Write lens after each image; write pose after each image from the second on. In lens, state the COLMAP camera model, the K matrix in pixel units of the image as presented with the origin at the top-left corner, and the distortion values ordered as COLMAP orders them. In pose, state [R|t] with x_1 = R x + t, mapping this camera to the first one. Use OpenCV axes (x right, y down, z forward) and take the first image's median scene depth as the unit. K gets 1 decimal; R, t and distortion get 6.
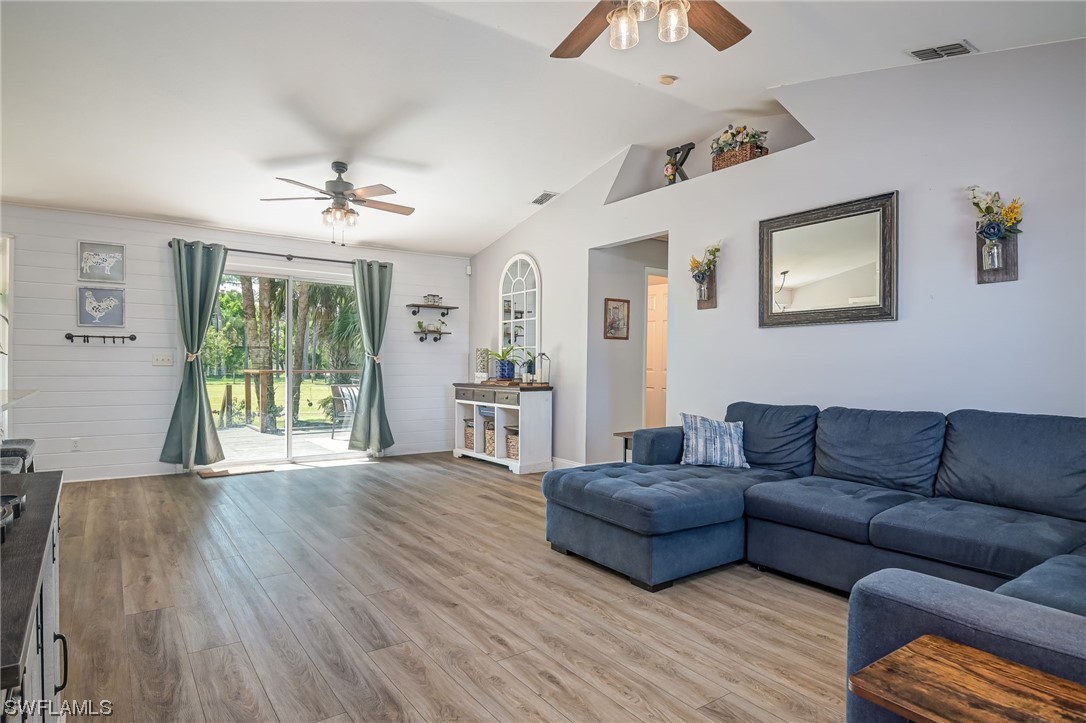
lens RADIAL K [[607.3, 0, 535.2], [0, 607.3, 364.2], [0, 0, 1]] dist [0.015755, -0.016403]
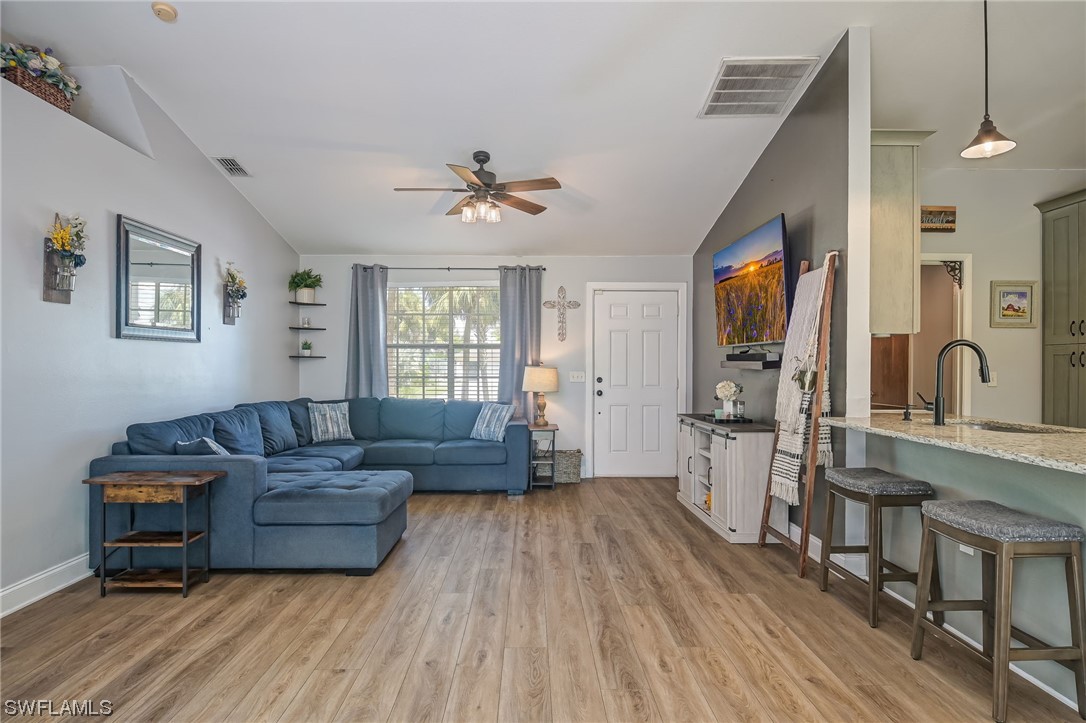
lens RADIAL K [[607.3, 0, 535.0], [0, 607.3, 366.6], [0, 0, 1]] dist [0.015755, -0.016403]
pose [[-0.822393, -0.009228, 0.568845, -0.790964], [-0.006988, 0.999957, 0.006118, -0.037656], [-0.568877, 0.001057, -0.822422, 1.781609]]
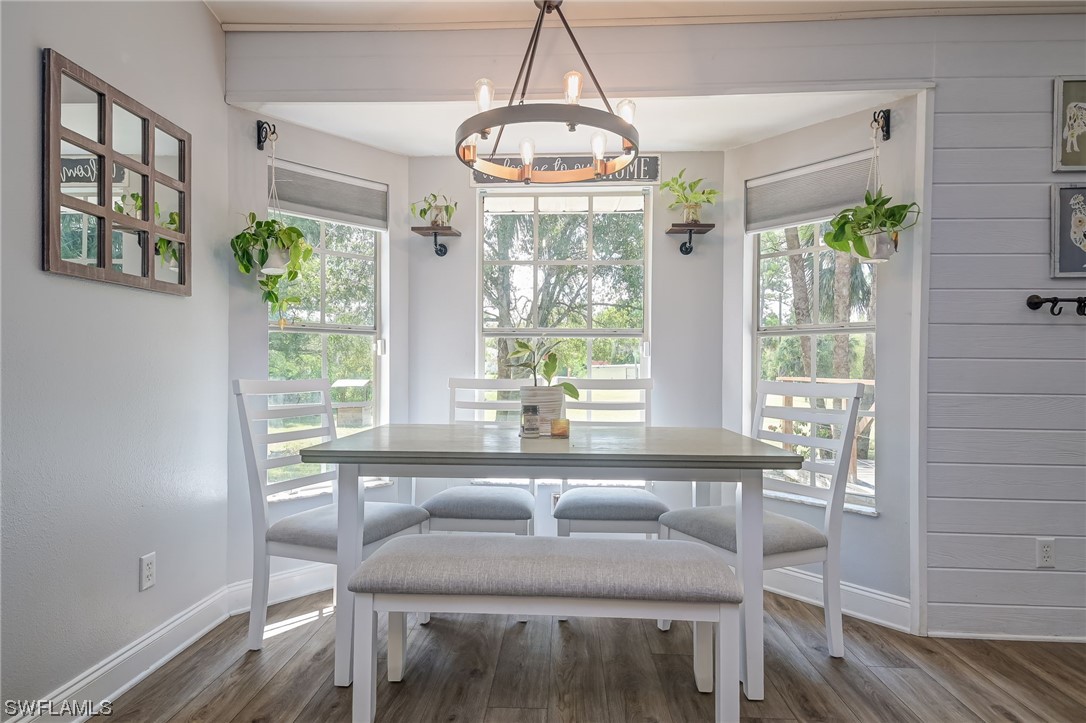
lens RADIAL K [[607.3, 0, 572.0], [0, 607.3, 385.2], [0, 0, 1]] dist [0.015755, -0.016403]
pose [[0.810130, 0.019419, -0.585929, -1.228164], [-0.001921, 0.999534, 0.030471, 0.000907], [0.586247, -0.023560, 0.809790, 0.716689]]
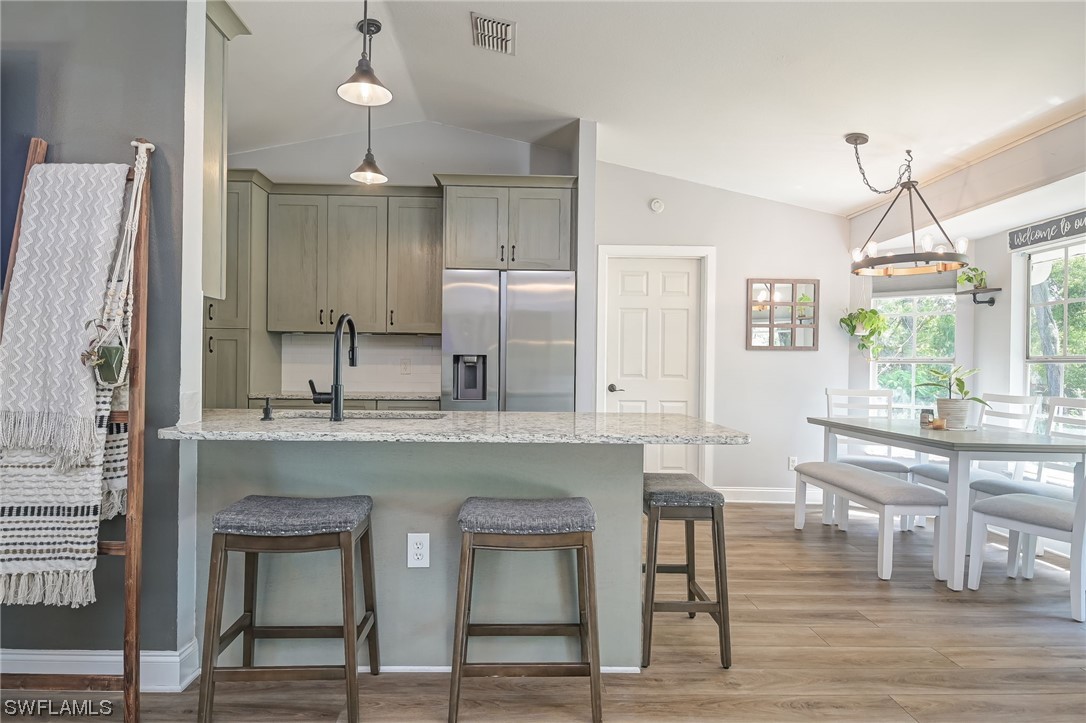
lens RADIAL K [[607.3, 0, 537.2], [0, 607.3, 370.7], [0, 0, 1]] dist [0.015755, -0.016403]
pose [[-0.556650, -0.010907, -0.830675, -0.317561], [-0.017996, 0.999837, -0.001069, -0.011451], [0.830552, 0.014354, -0.556756, 1.283498]]
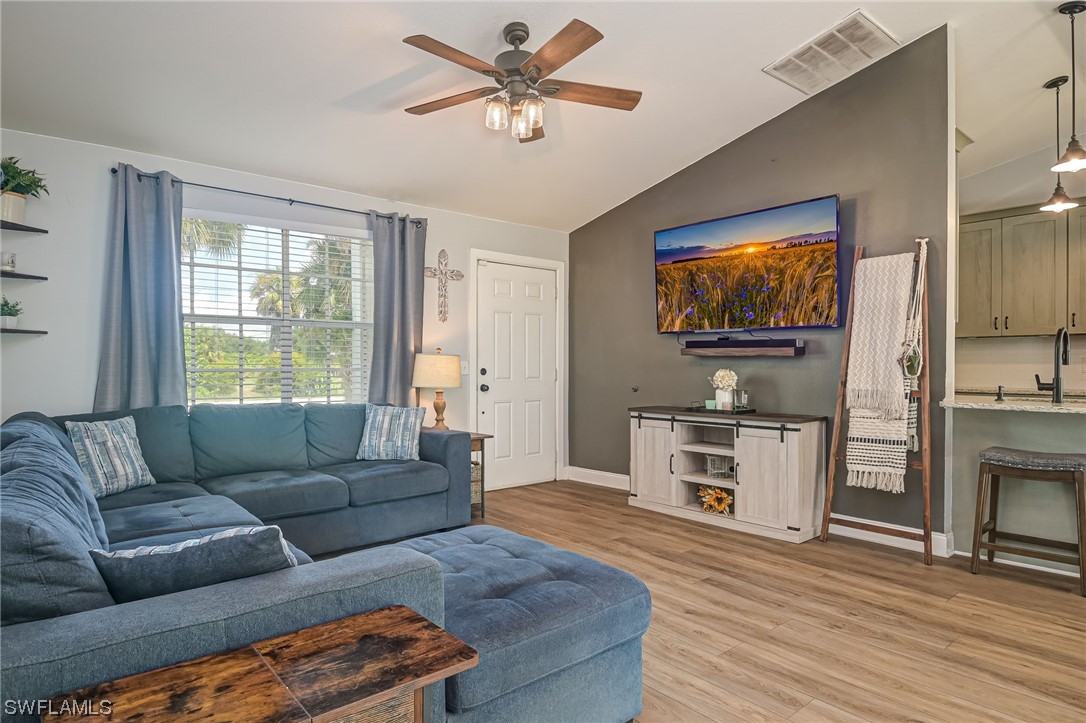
lens RADIAL K [[607.3, 0, 540.3], [0, 607.3, 367.1], [0, 0, 1]] dist [0.015755, -0.016403]
pose [[-0.996566, -0.009541, -0.082245, 0.161398], [-0.010201, 0.999919, 0.007615, -0.008751], [0.082166, 0.008428, -0.996583, 1.633791]]
